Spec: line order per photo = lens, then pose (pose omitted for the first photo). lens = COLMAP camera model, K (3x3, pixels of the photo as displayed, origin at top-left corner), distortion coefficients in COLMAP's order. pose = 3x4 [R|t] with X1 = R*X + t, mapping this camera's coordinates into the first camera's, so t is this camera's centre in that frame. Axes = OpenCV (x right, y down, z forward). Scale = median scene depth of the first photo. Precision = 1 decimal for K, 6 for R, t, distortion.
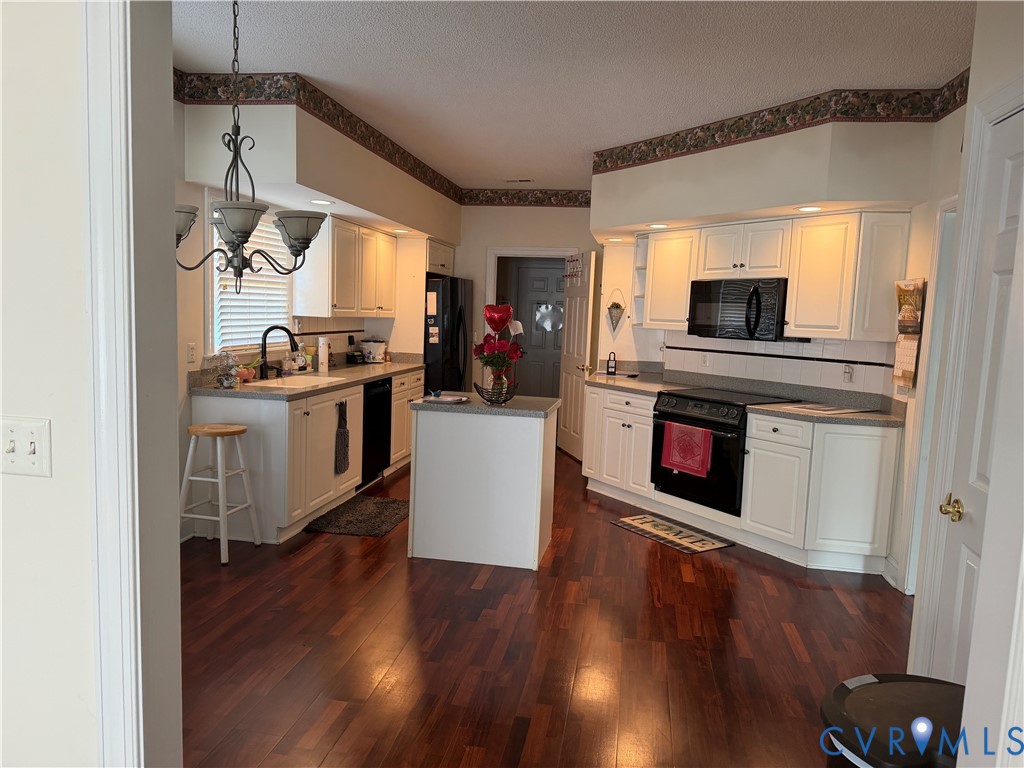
lens RADIAL K [[716.8, 0, 515.3], [0, 716.8, 386.1], [0, 0, 1]] dist [0.093044, -0.111043]
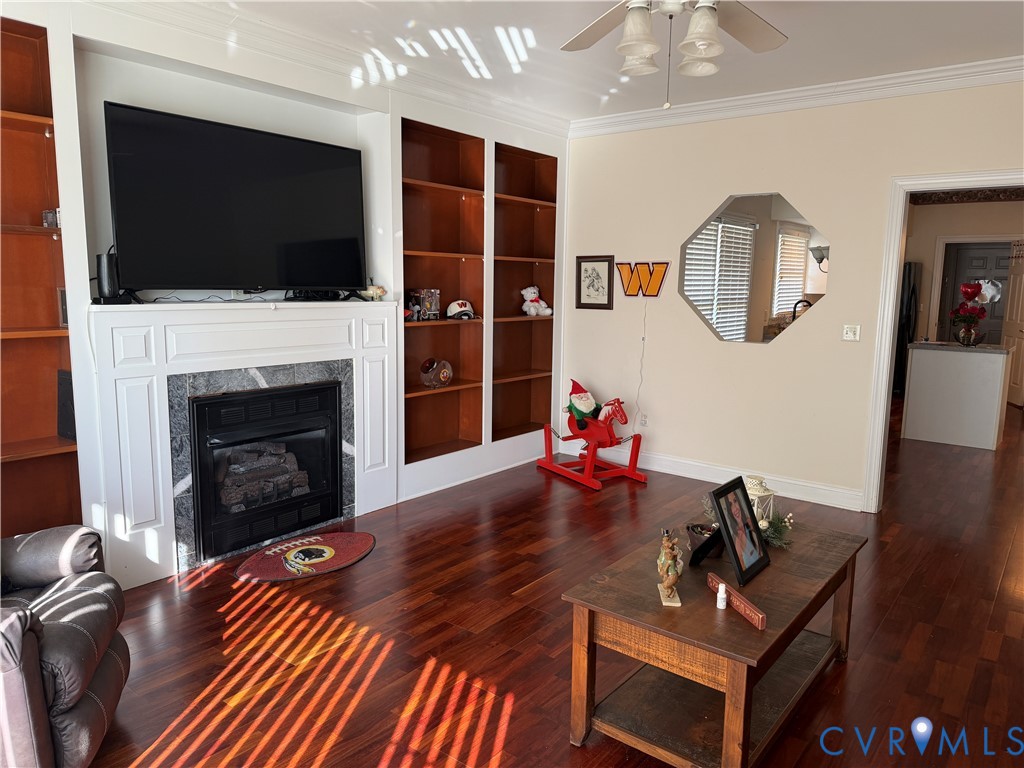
lens RADIAL K [[716.8, 0, 518.2], [0, 716.8, 383.7], [0, 0, 1]] dist [0.093044, -0.111043]
pose [[0.883486, 0.041143, -0.466647, -0.126581], [-0.030515, 0.999075, 0.030314, 0.075324], [0.467463, -0.012542, 0.883924, -0.750651]]
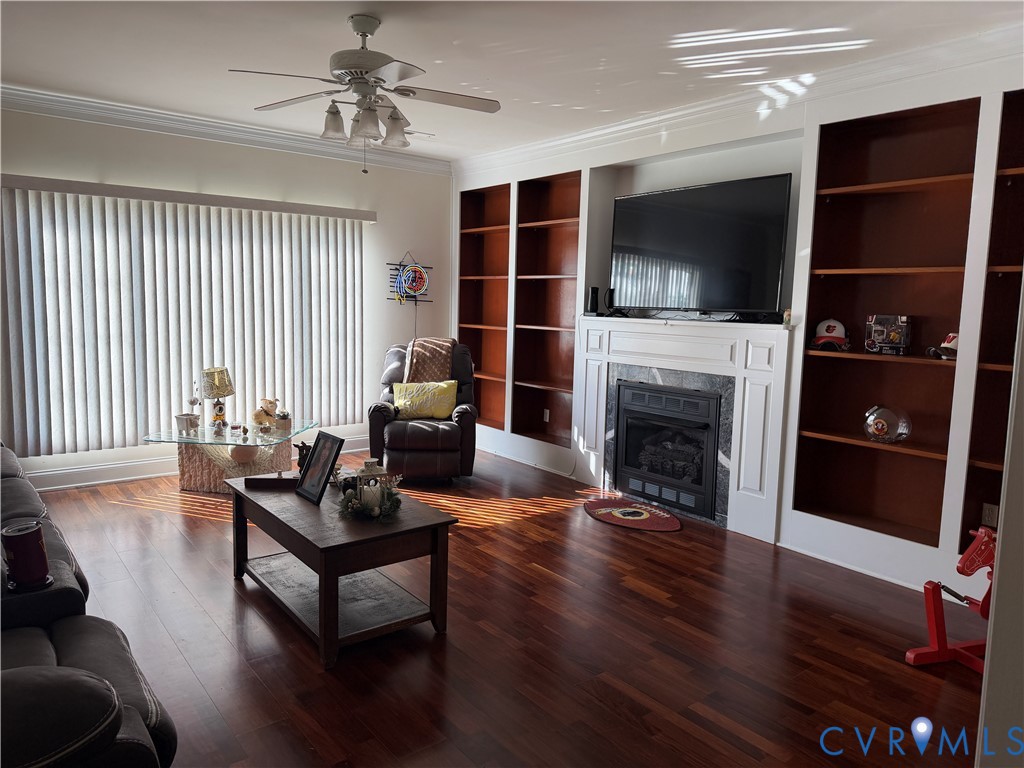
lens RADIAL K [[716.8, 0, 519.0], [0, 716.8, 380.6], [0, 0, 1]] dist [0.093044, -0.111043]
pose [[-0.667970, 0.024901, -0.743772, 0.881964], [-0.132894, 0.979384, 0.152140, -0.268551], [0.732226, 0.200468, -0.650889, 3.067229]]
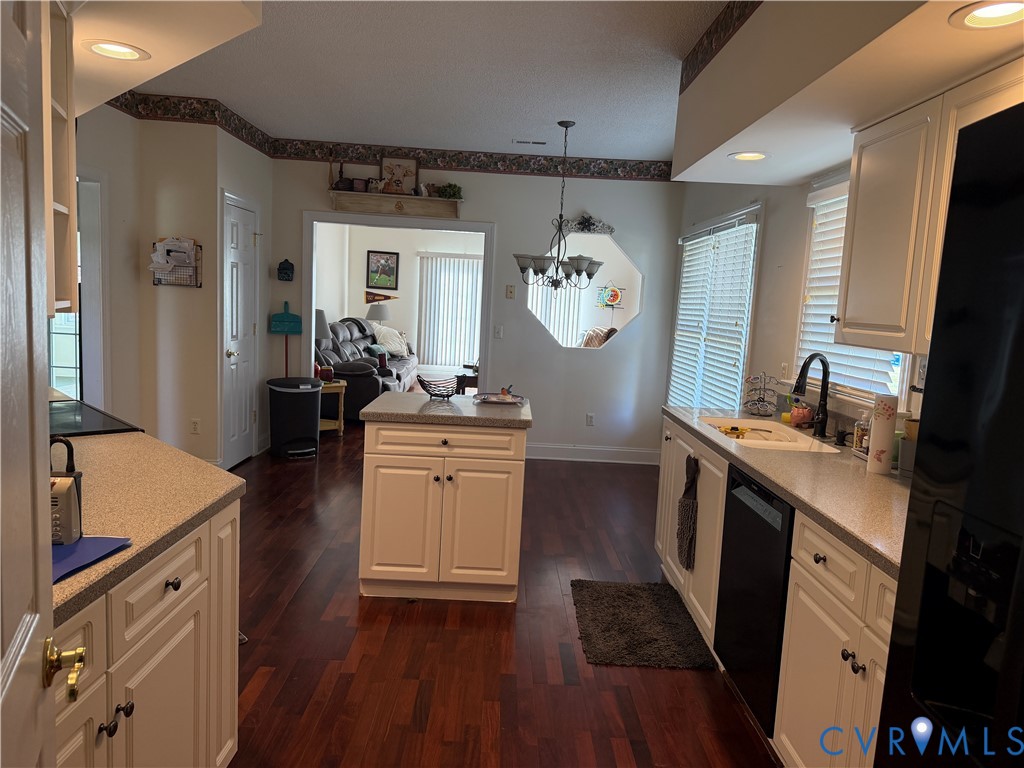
lens RADIAL K [[716.8, 0, 512.6], [0, 716.8, 383.1], [0, 0, 1]] dist [0.093044, -0.111043]
pose [[-0.978920, -0.069135, -0.192187, 0.628131], [-0.110559, 0.970556, 0.214006, -0.606049], [0.171733, 0.230742, -0.957740, 5.922024]]
